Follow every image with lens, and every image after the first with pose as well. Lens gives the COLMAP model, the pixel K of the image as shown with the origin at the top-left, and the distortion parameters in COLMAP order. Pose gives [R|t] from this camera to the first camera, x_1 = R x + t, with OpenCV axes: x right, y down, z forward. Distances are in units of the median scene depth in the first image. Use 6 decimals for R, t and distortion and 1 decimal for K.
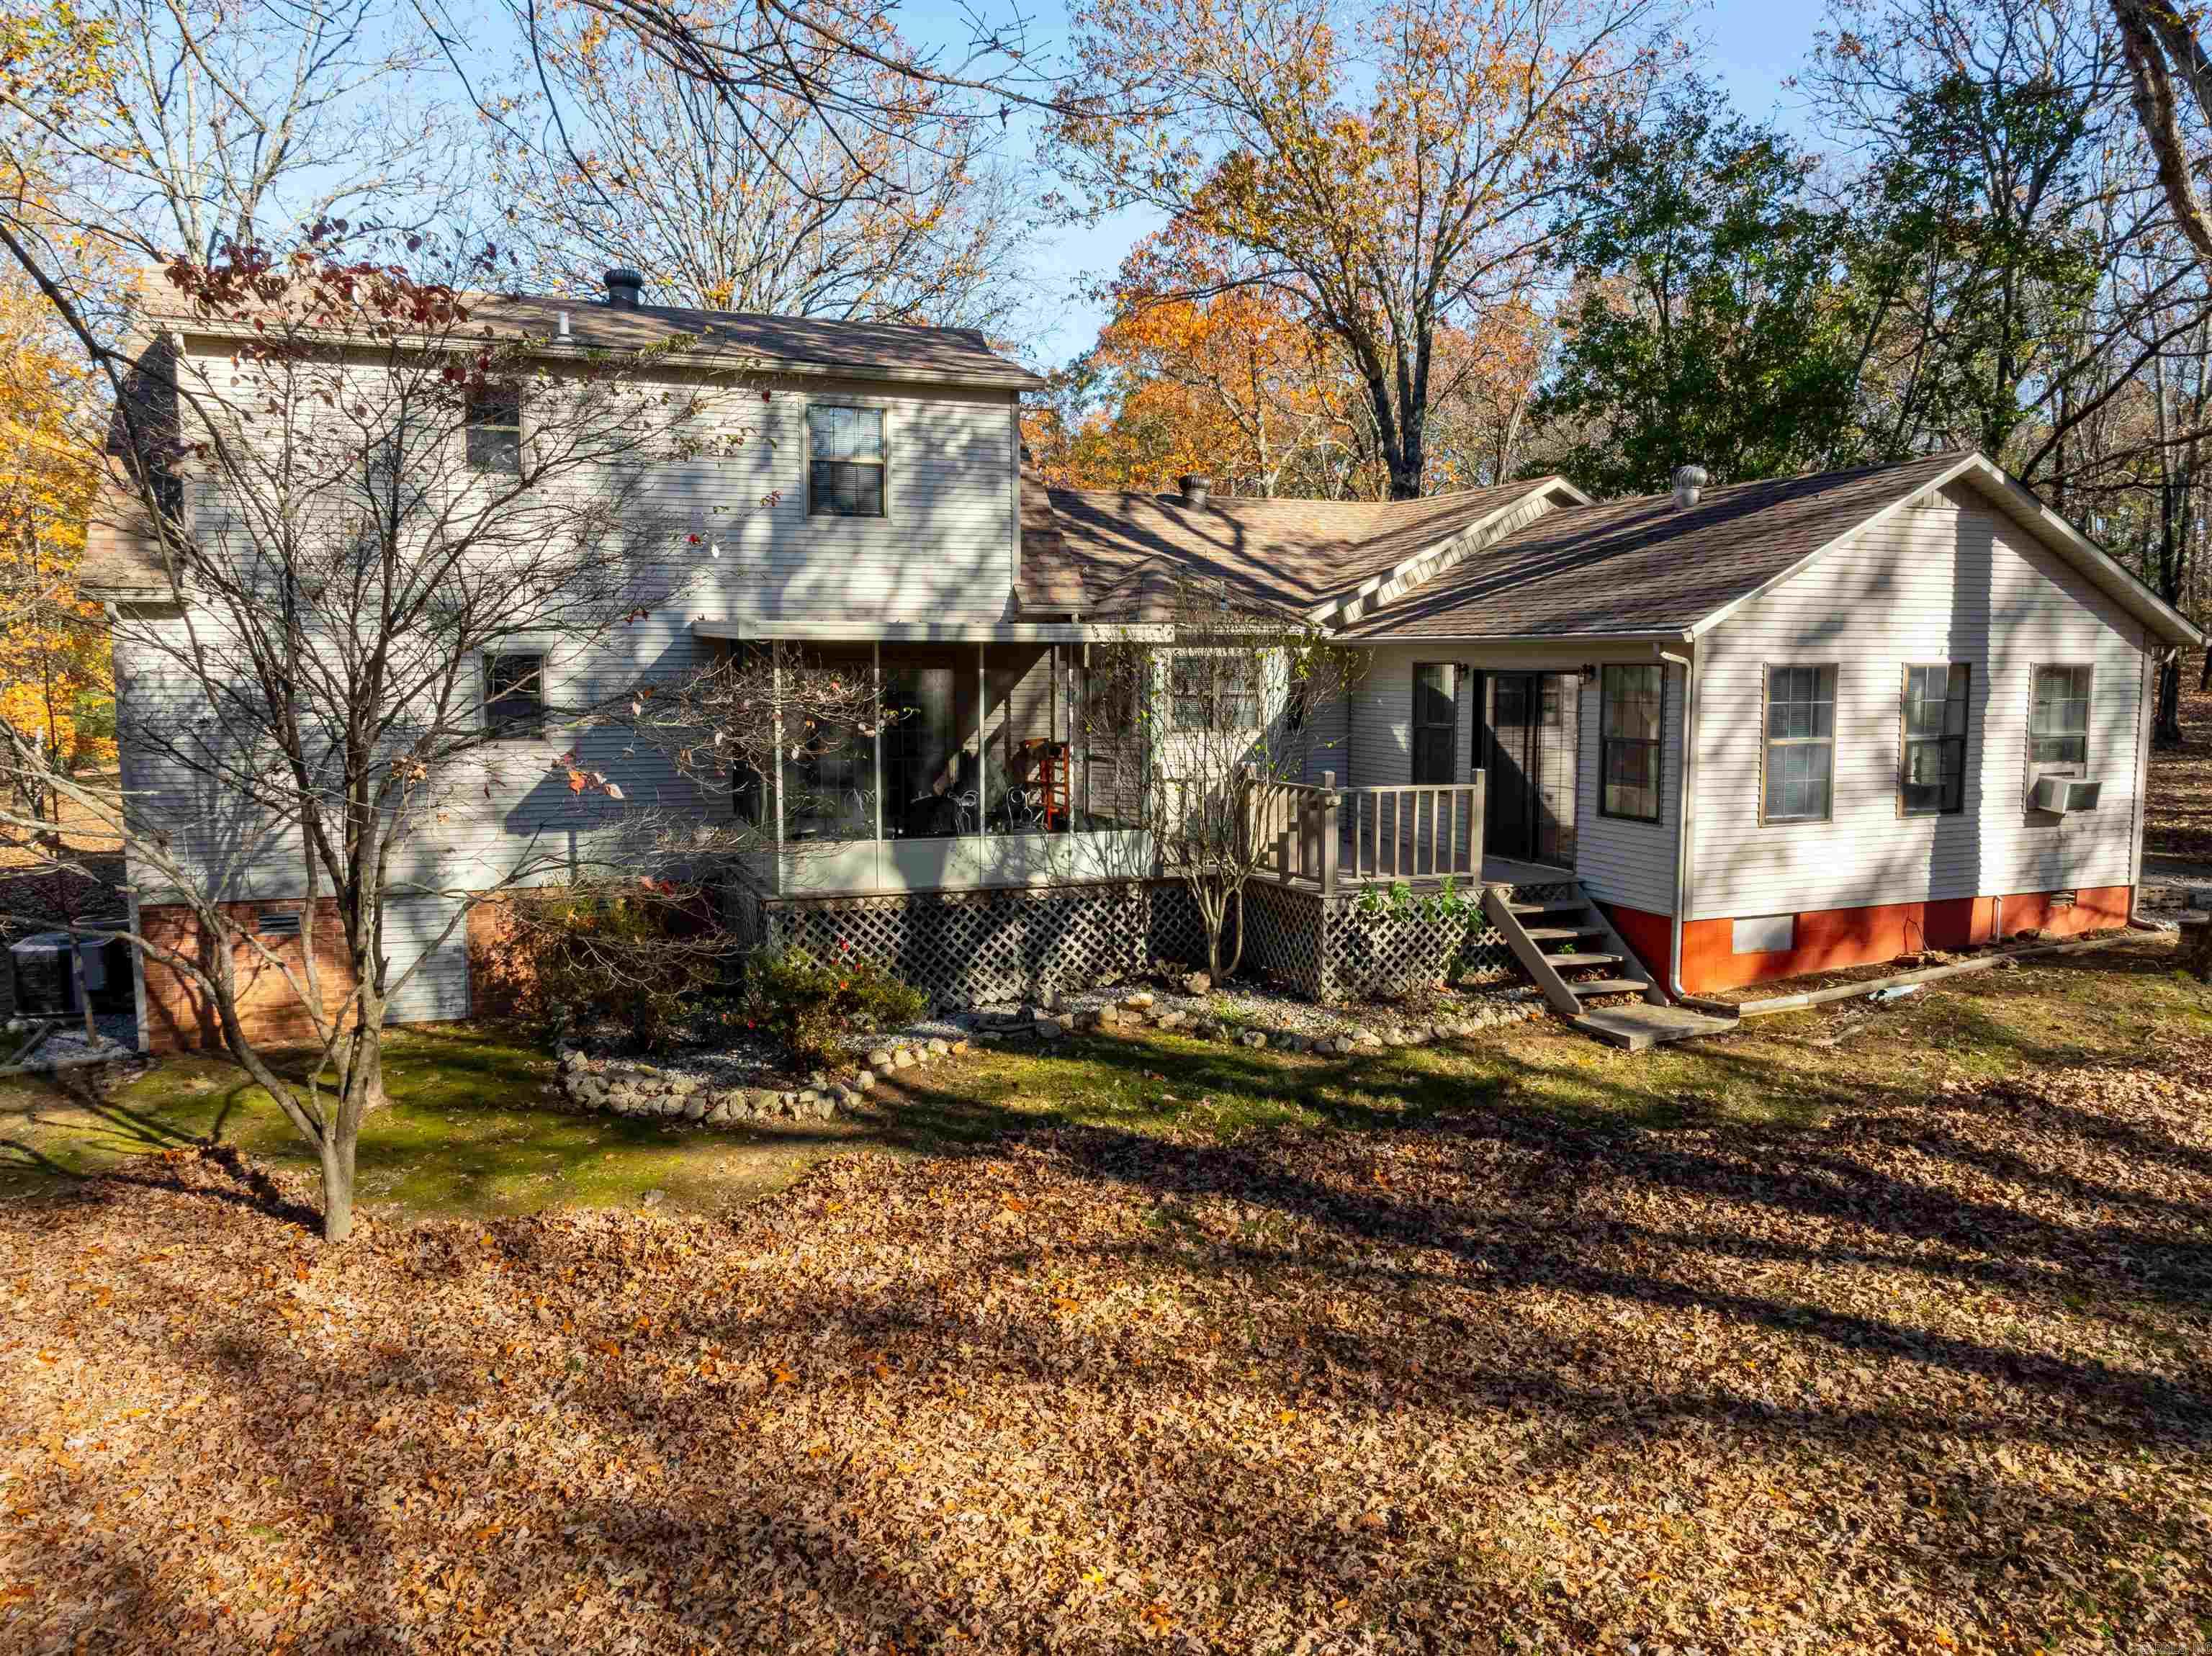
lens RADIAL K [[1552.2, 0, 1110.0], [0, 1552.2, 839.2], [0, 0, 1]] dist [-0.021801, 0.010989]
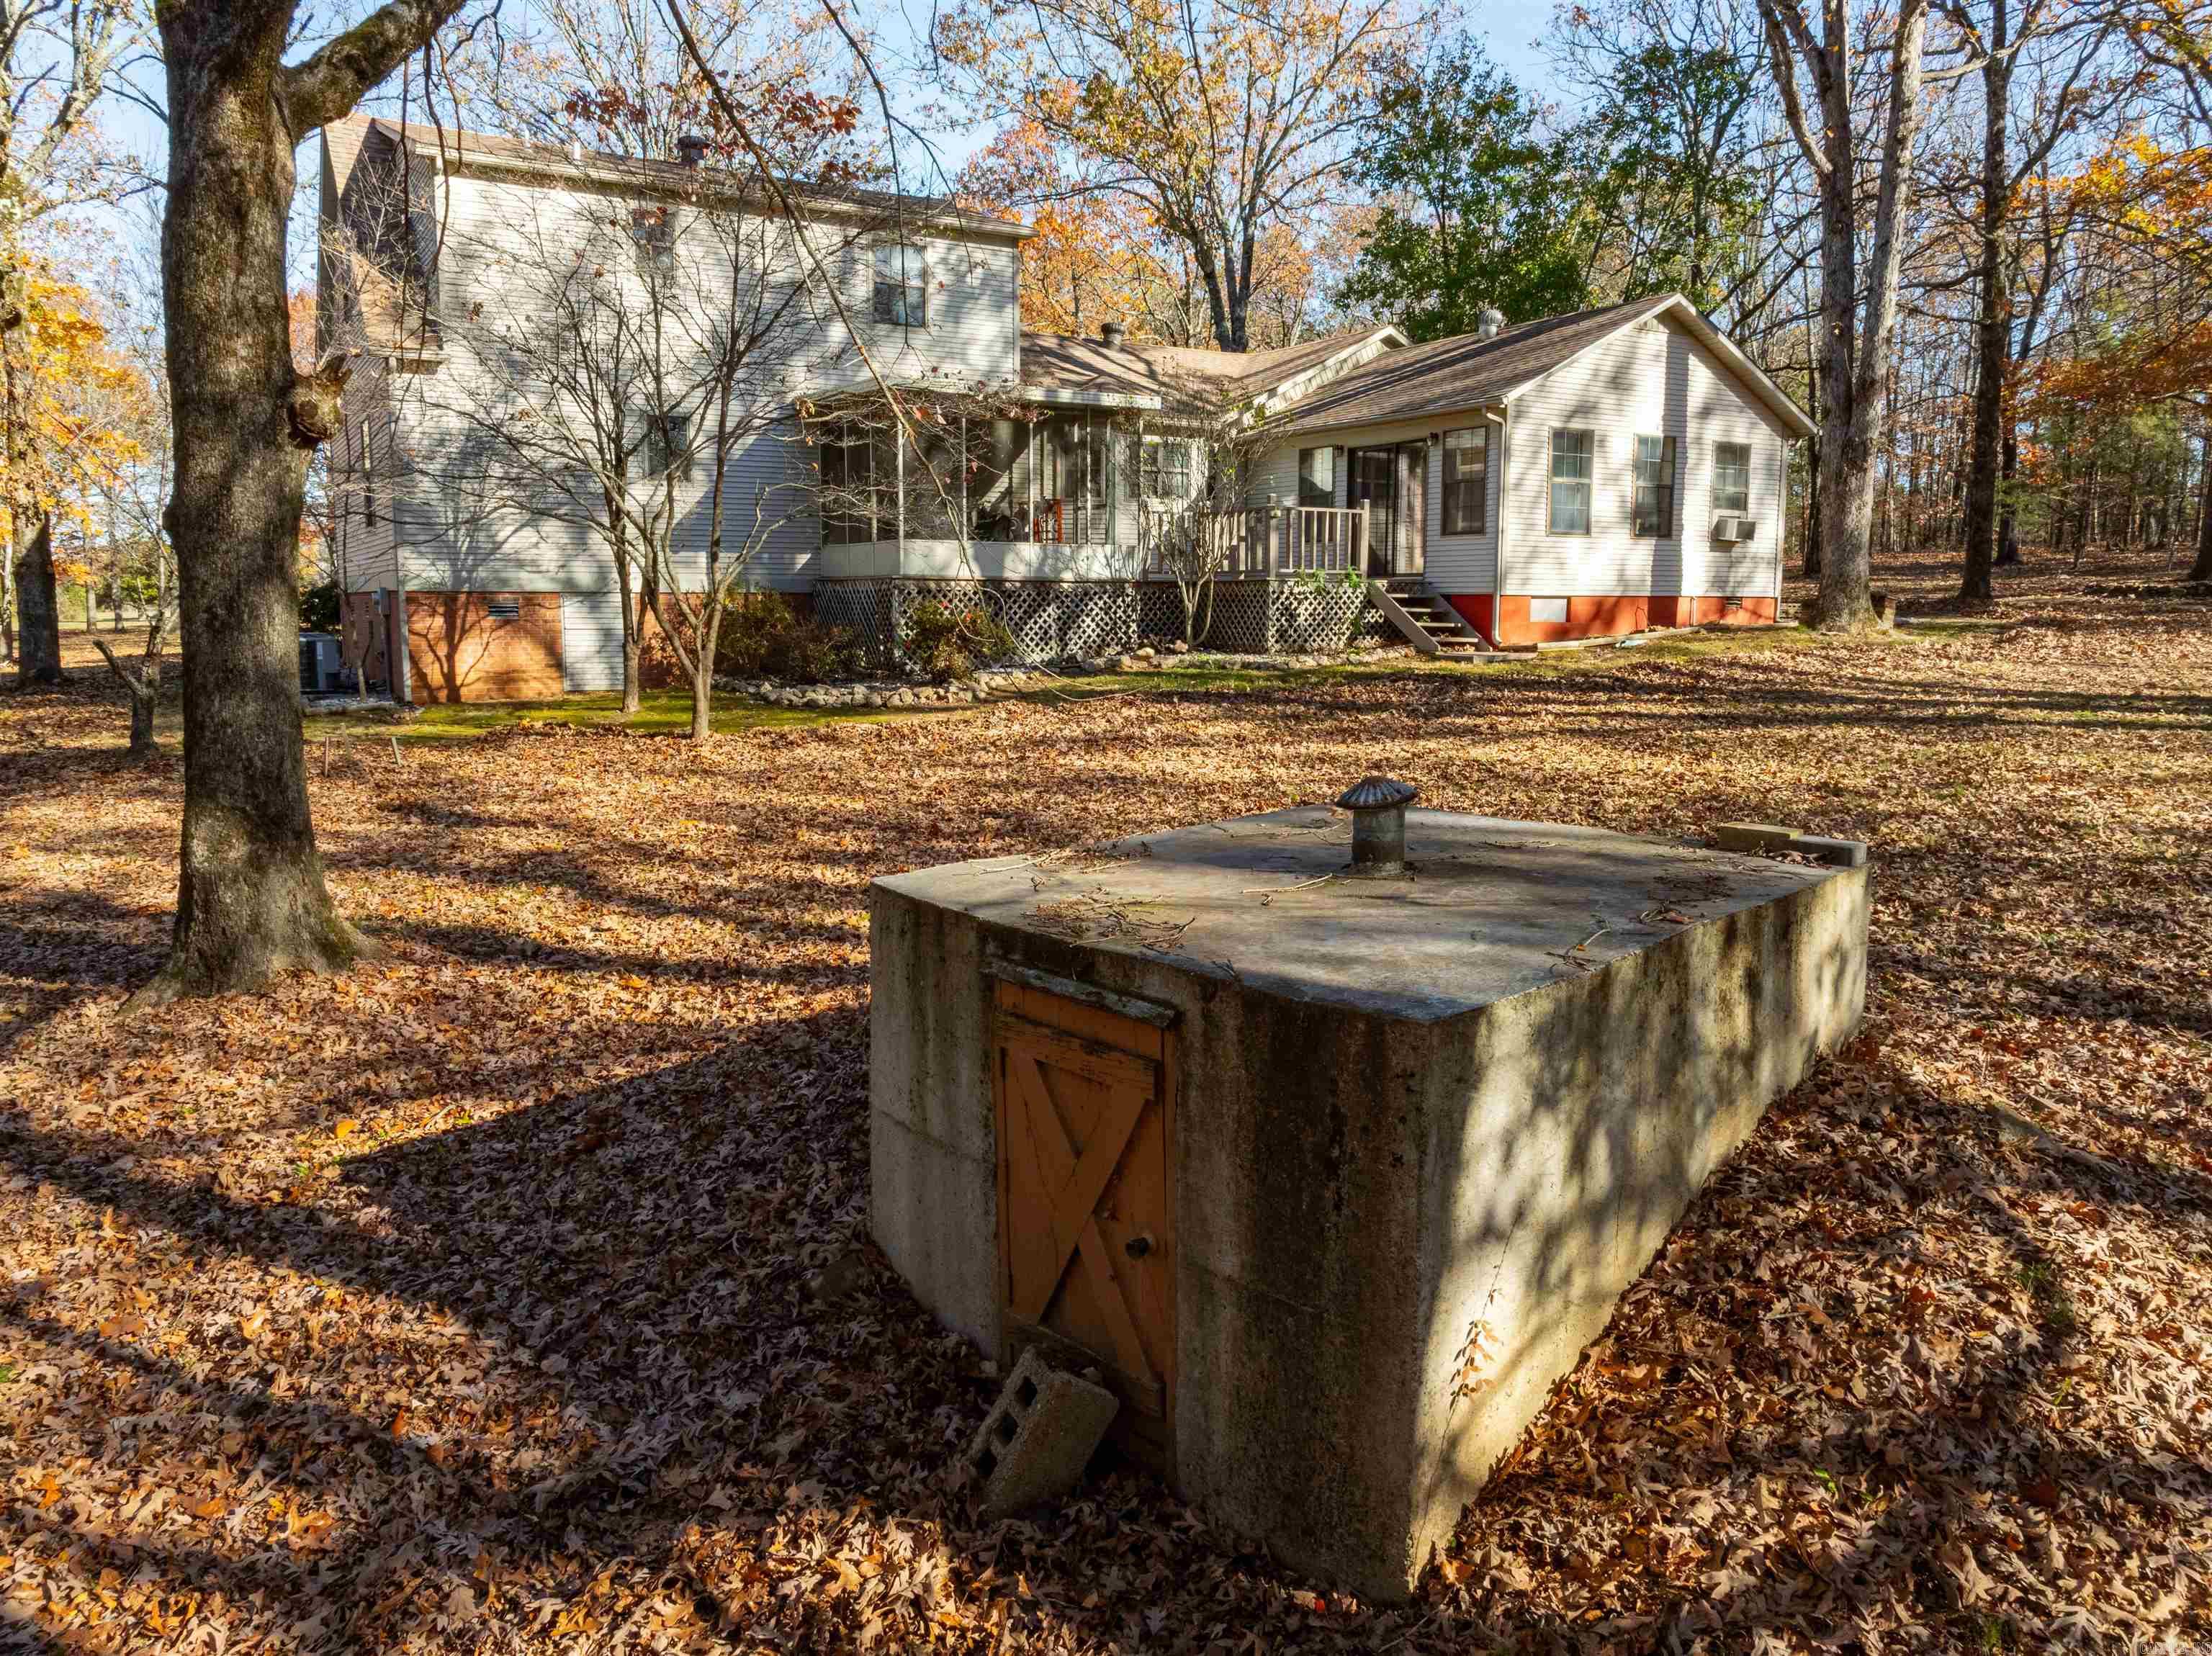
lens RADIAL K [[1552.2, 0, 1103.8], [0, 1552.2, 821.9], [0, 0, 1]] dist [-0.021801, 0.010989]
pose [[0.987249, -0.021806, 0.157680, -0.223654], [0.017632, 0.999457, 0.027823, 0.195903], [-0.158201, -0.024688, 0.987098, -0.383372]]
